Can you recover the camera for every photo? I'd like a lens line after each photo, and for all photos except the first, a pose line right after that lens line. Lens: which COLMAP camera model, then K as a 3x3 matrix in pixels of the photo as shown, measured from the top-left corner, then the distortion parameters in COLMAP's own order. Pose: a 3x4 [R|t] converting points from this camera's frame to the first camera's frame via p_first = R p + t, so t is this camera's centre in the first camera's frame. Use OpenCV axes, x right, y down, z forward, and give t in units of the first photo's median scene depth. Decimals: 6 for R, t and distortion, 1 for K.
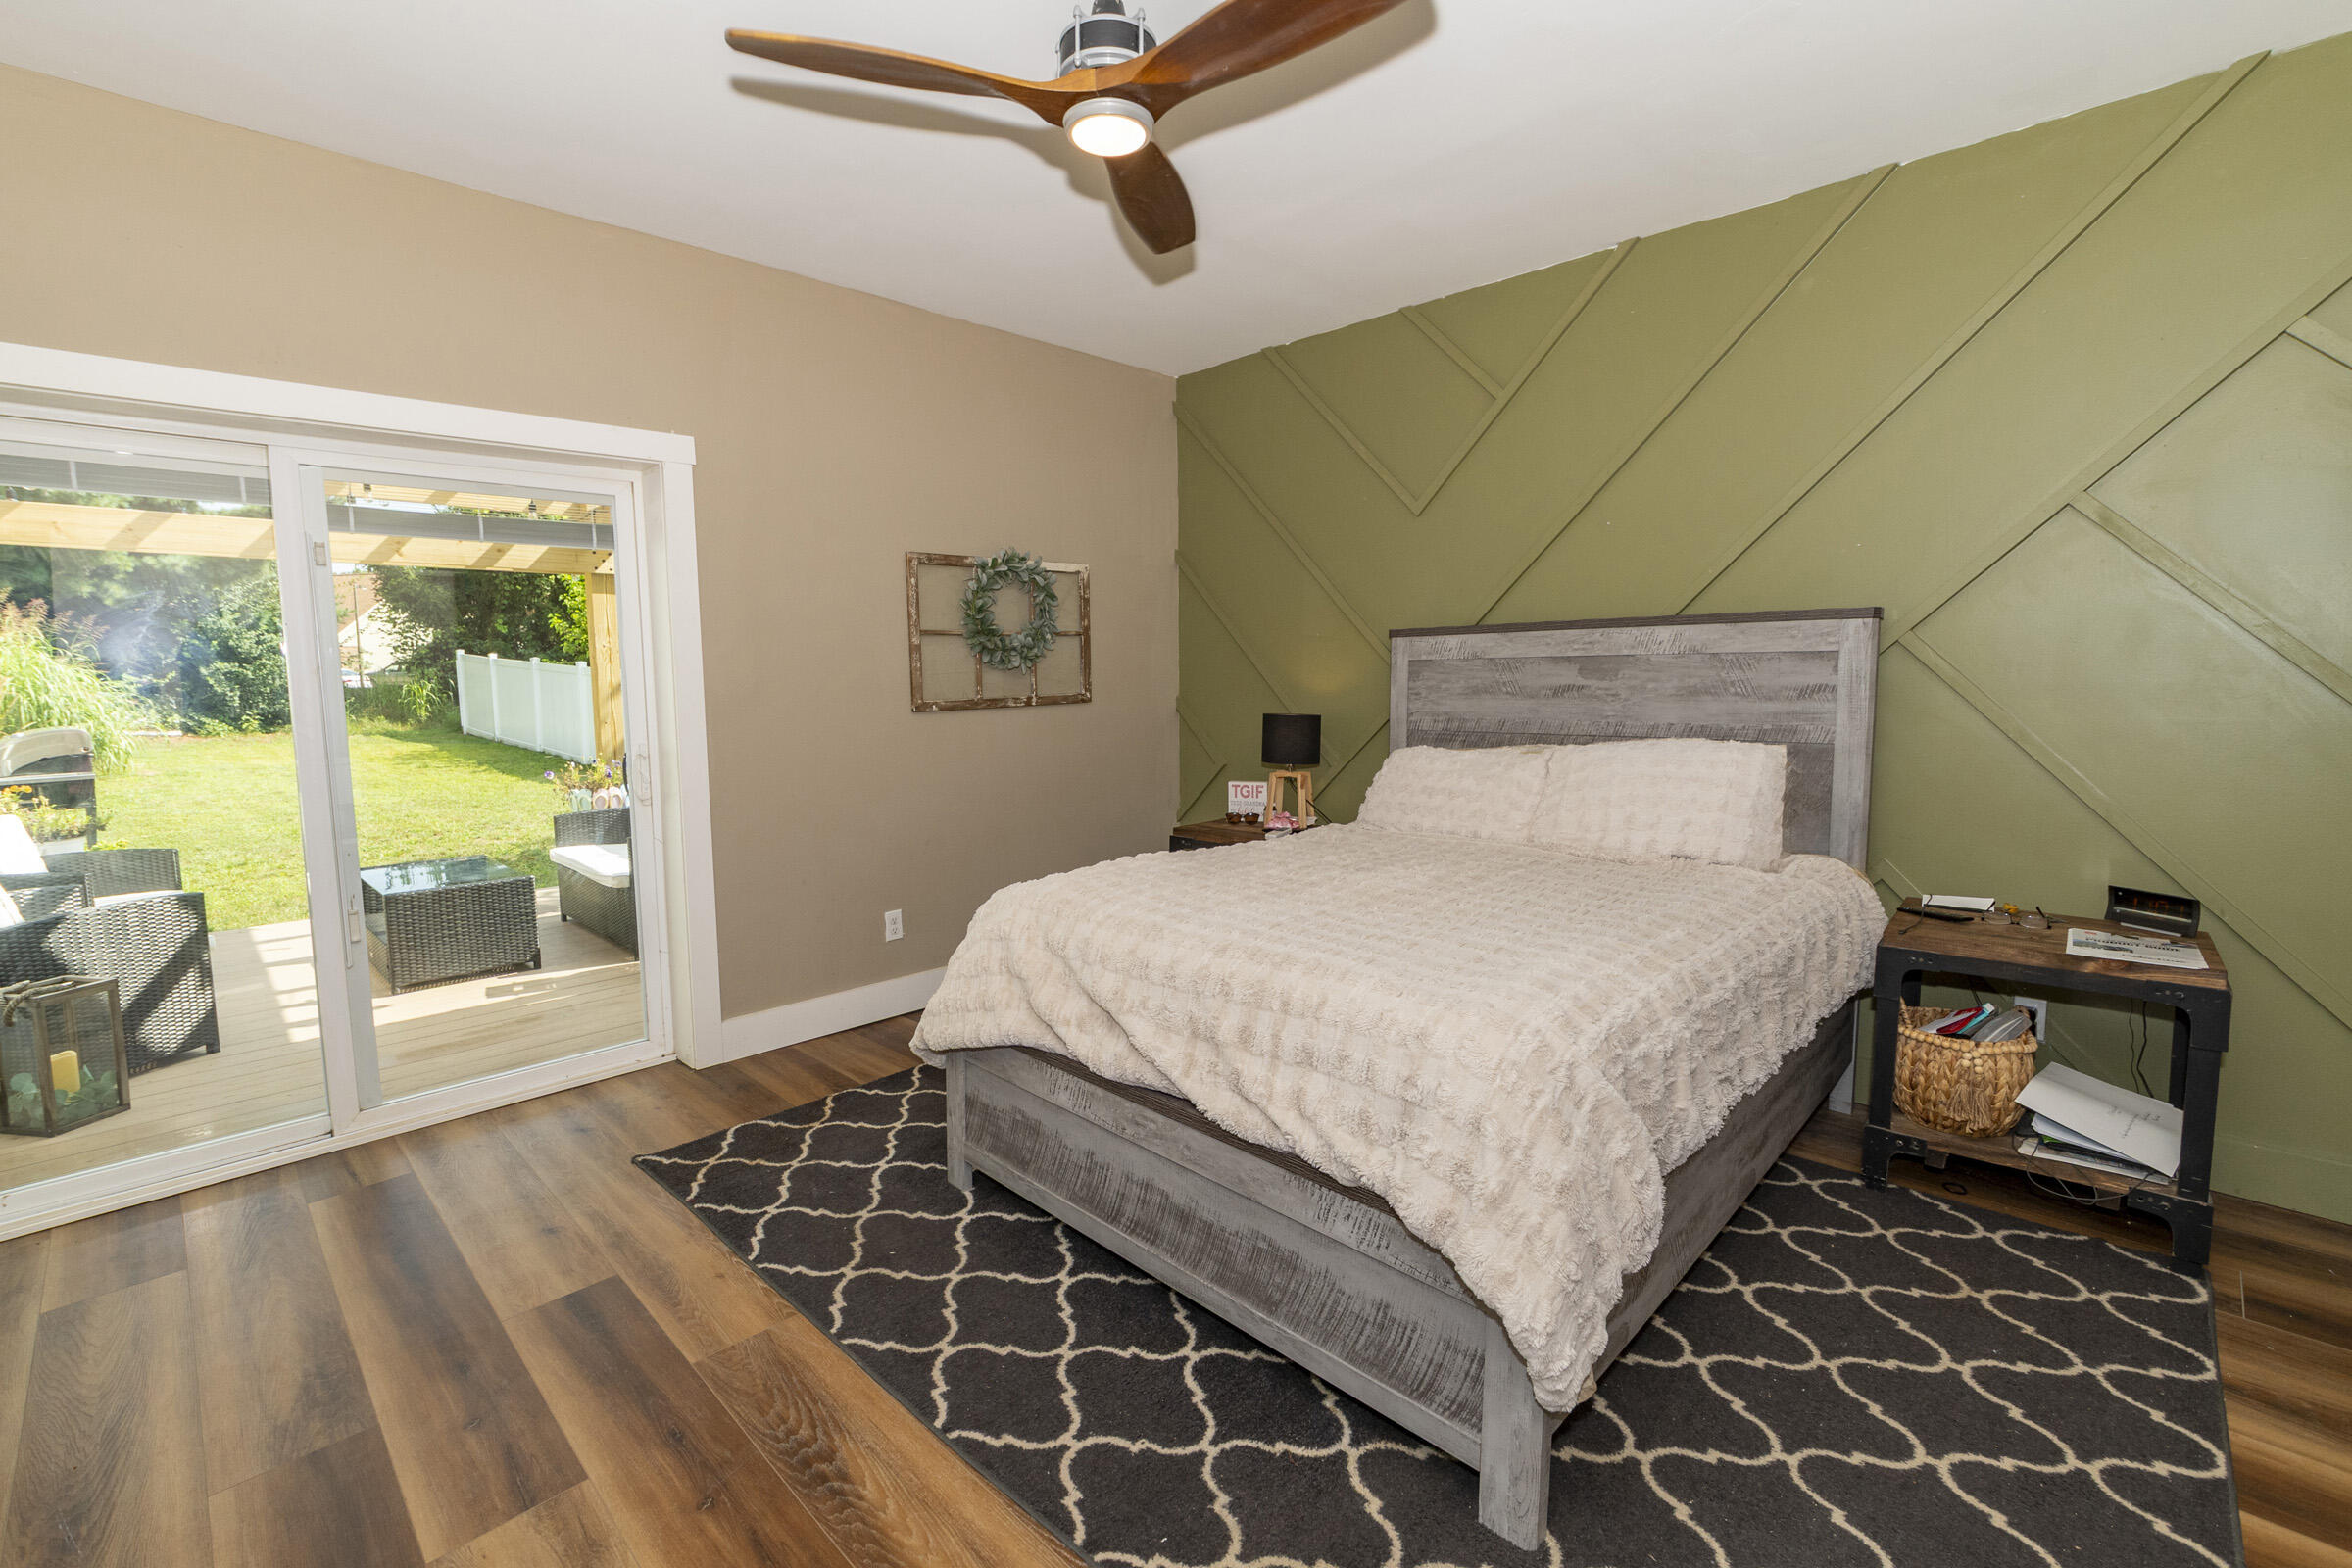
lens RADIAL K [[1059.7, 0, 1172.3], [0, 1059.7, 775.5], [0, 0, 1]] dist [-0.003479, 0.001422]
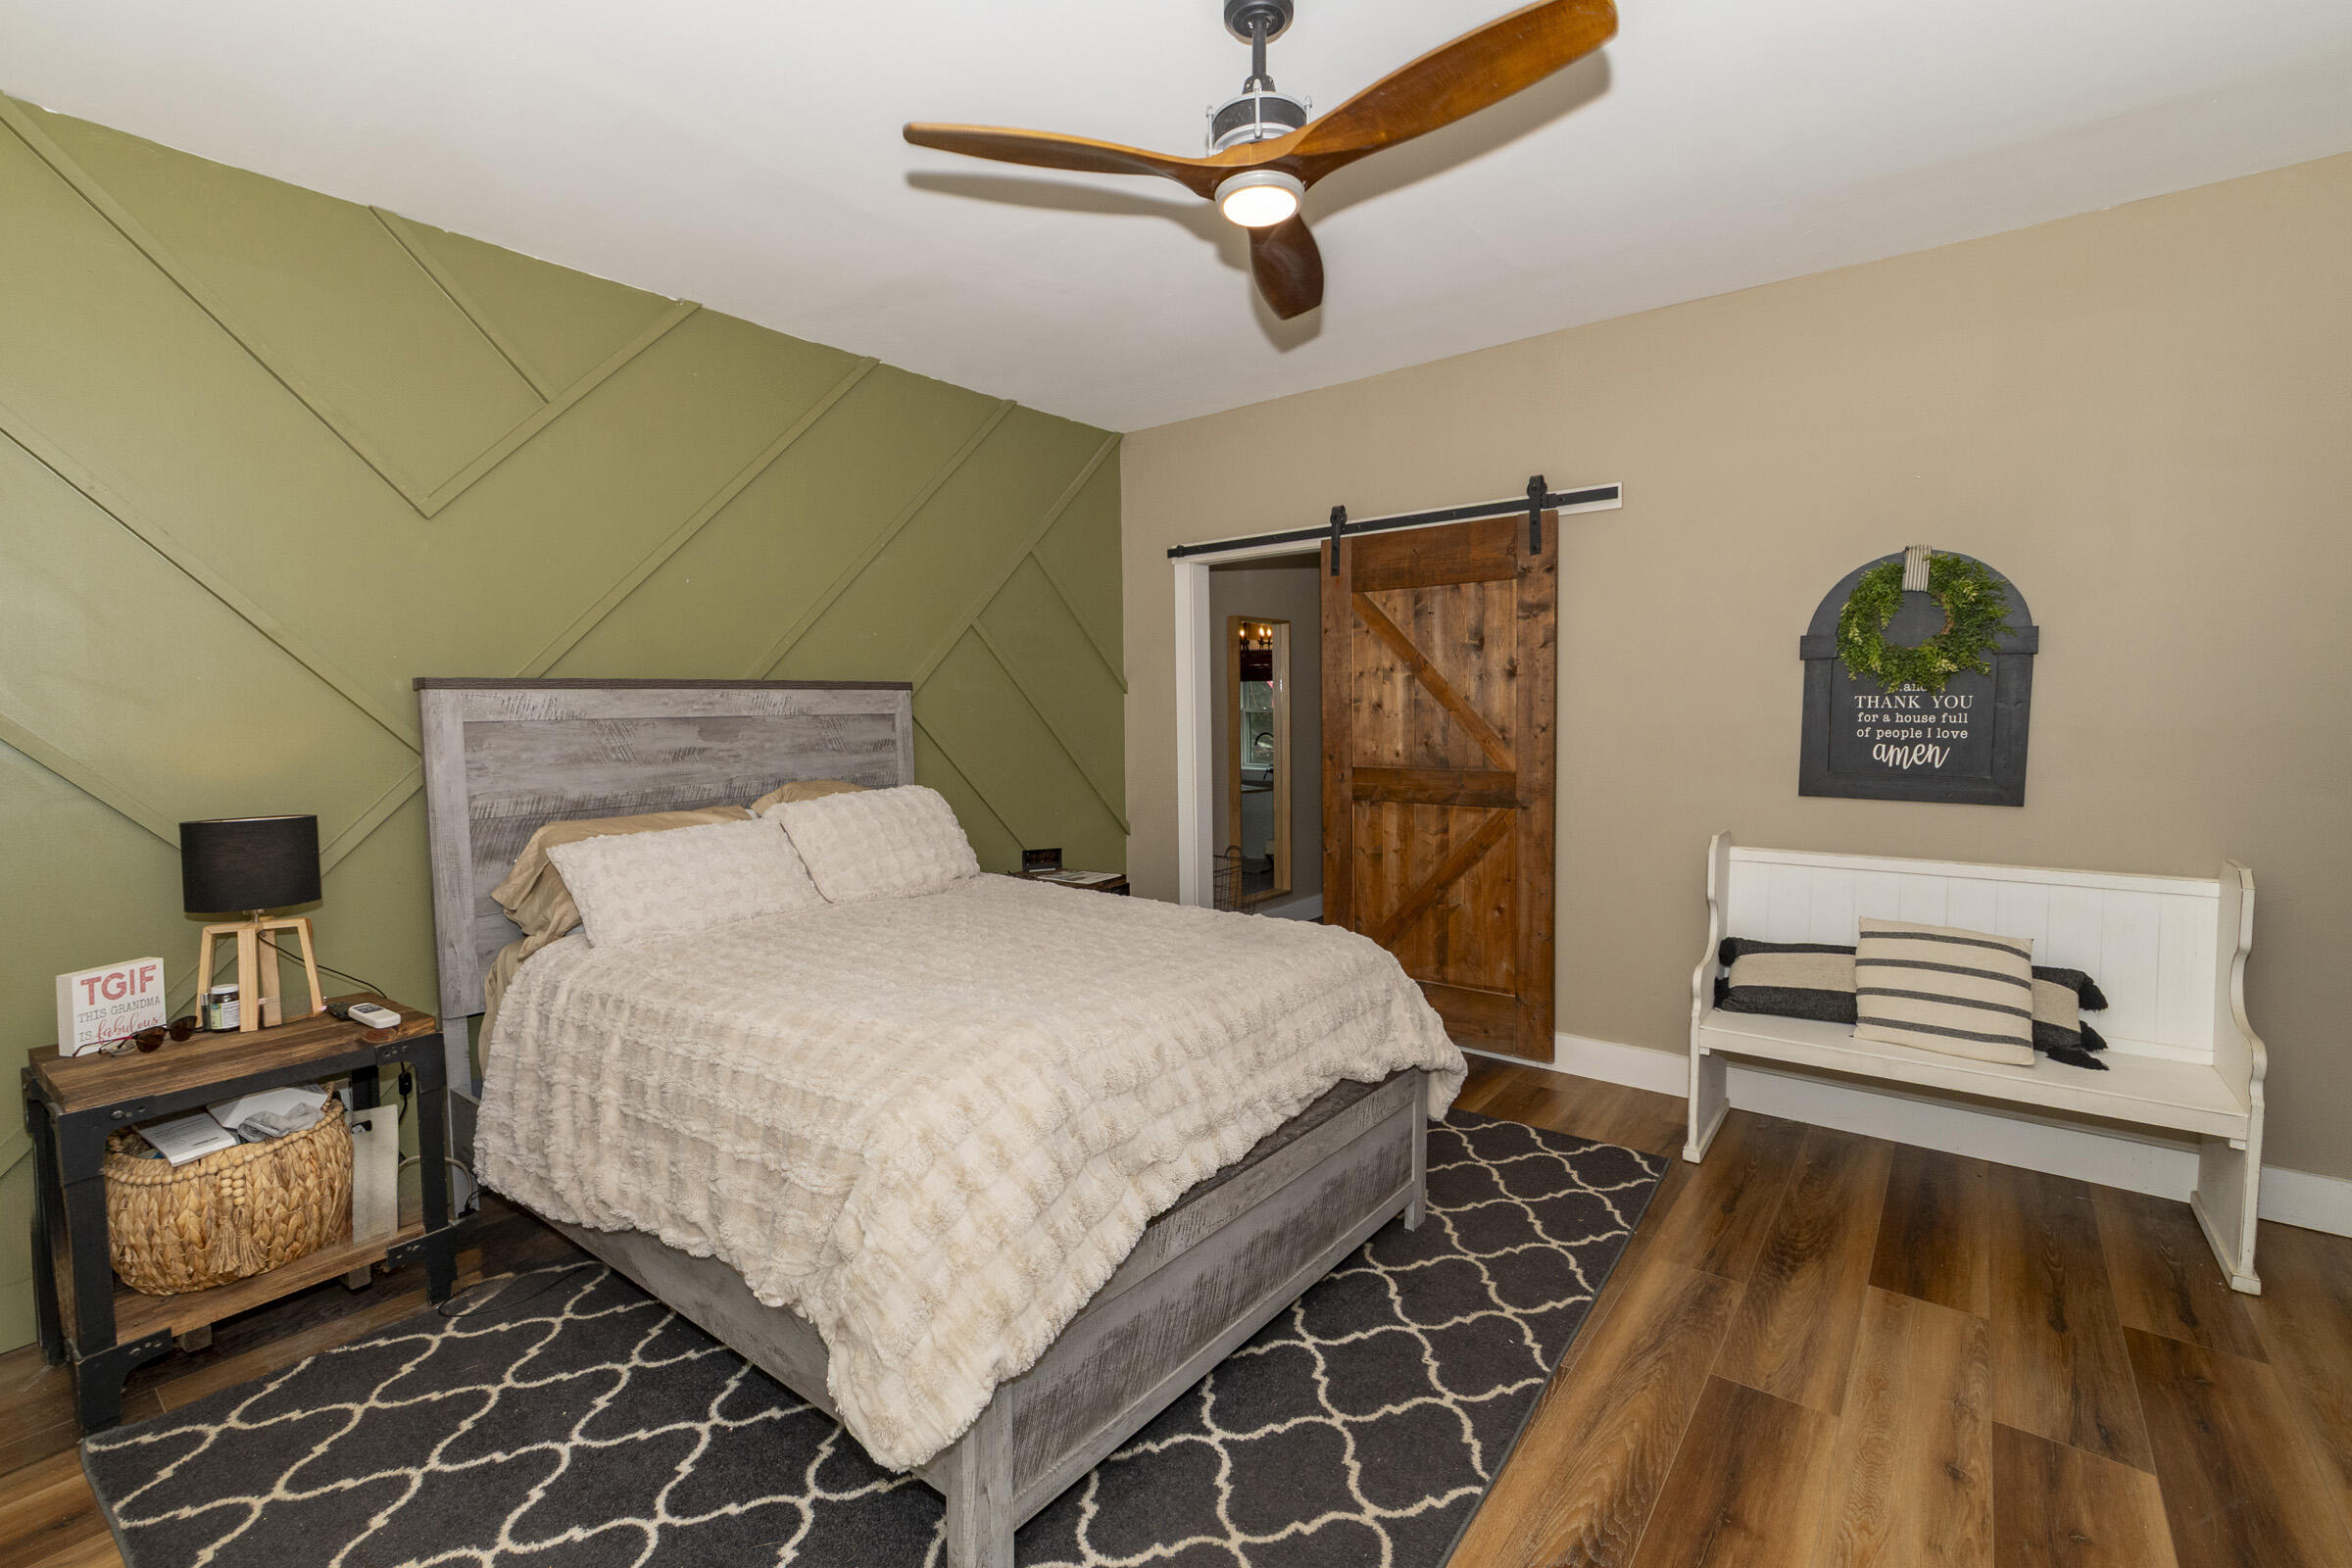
lens RADIAL K [[1059.7, 0, 1171.1], [0, 1059.7, 771.5], [0, 0, 1]] dist [-0.003479, 0.001422]
pose [[-0.134071, -0.034955, 0.990355, -0.597473], [0.125441, 0.990740, 0.051950, -0.060521], [-0.983000, 0.131196, -0.128445, 0.708569]]
